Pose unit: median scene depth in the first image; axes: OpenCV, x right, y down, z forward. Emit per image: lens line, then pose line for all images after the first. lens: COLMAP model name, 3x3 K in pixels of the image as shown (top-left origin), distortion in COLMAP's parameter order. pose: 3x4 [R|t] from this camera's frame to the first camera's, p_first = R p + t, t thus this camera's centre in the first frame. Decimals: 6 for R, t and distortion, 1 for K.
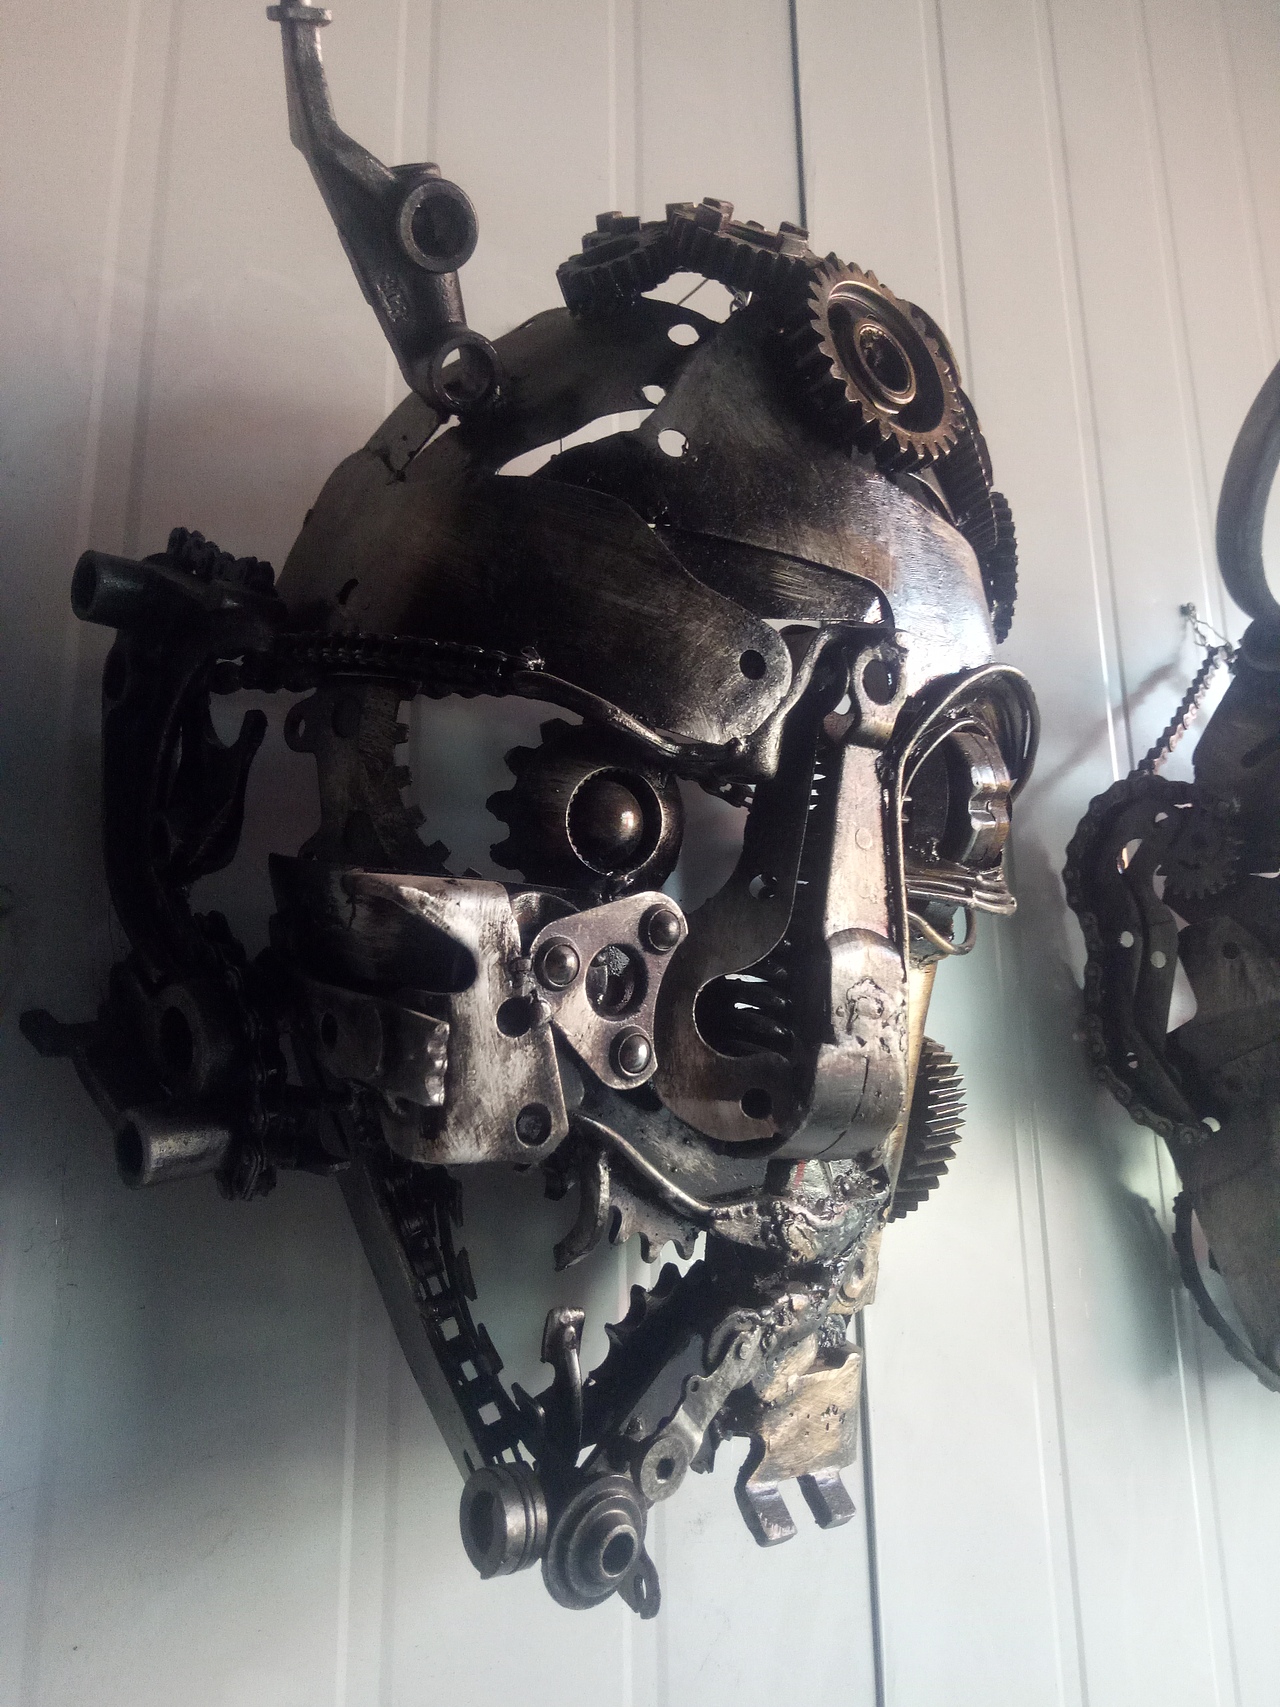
lens RADIAL K [[1316.0, 0, 644.6], [0, 1316.0, 856.1], [0, 0, 1]] dist [0.017463, -0.005621]
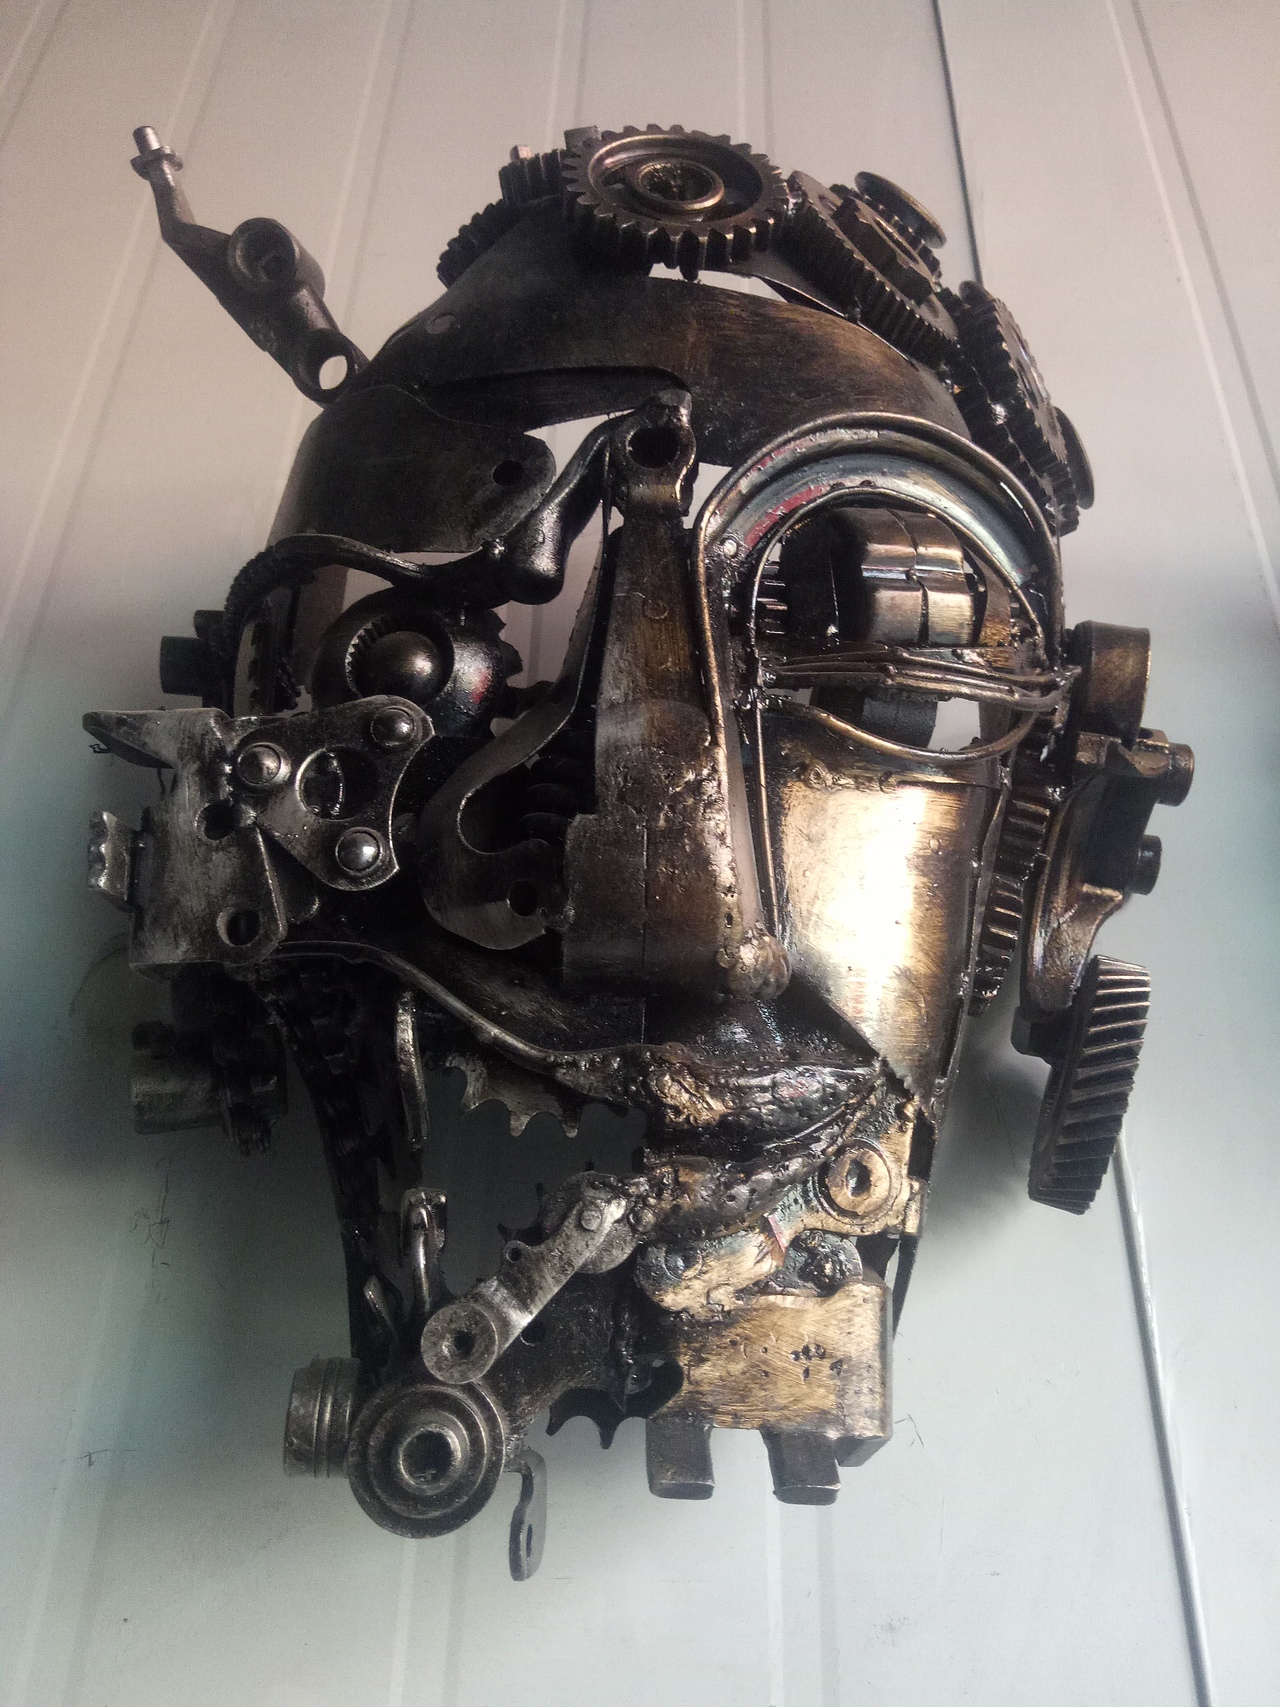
lens RADIAL K [[1336.6, 0, 640.0], [0, 1336.6, 853.5], [0, 0, 1]] dist [0.003640, -0.002387]
pose [[0.818897, -0.251985, -0.515666, 0.599866], [0.103121, 0.948442, -0.299706, 0.424956], [0.564601, 0.192252, 0.802661, 0.325990]]
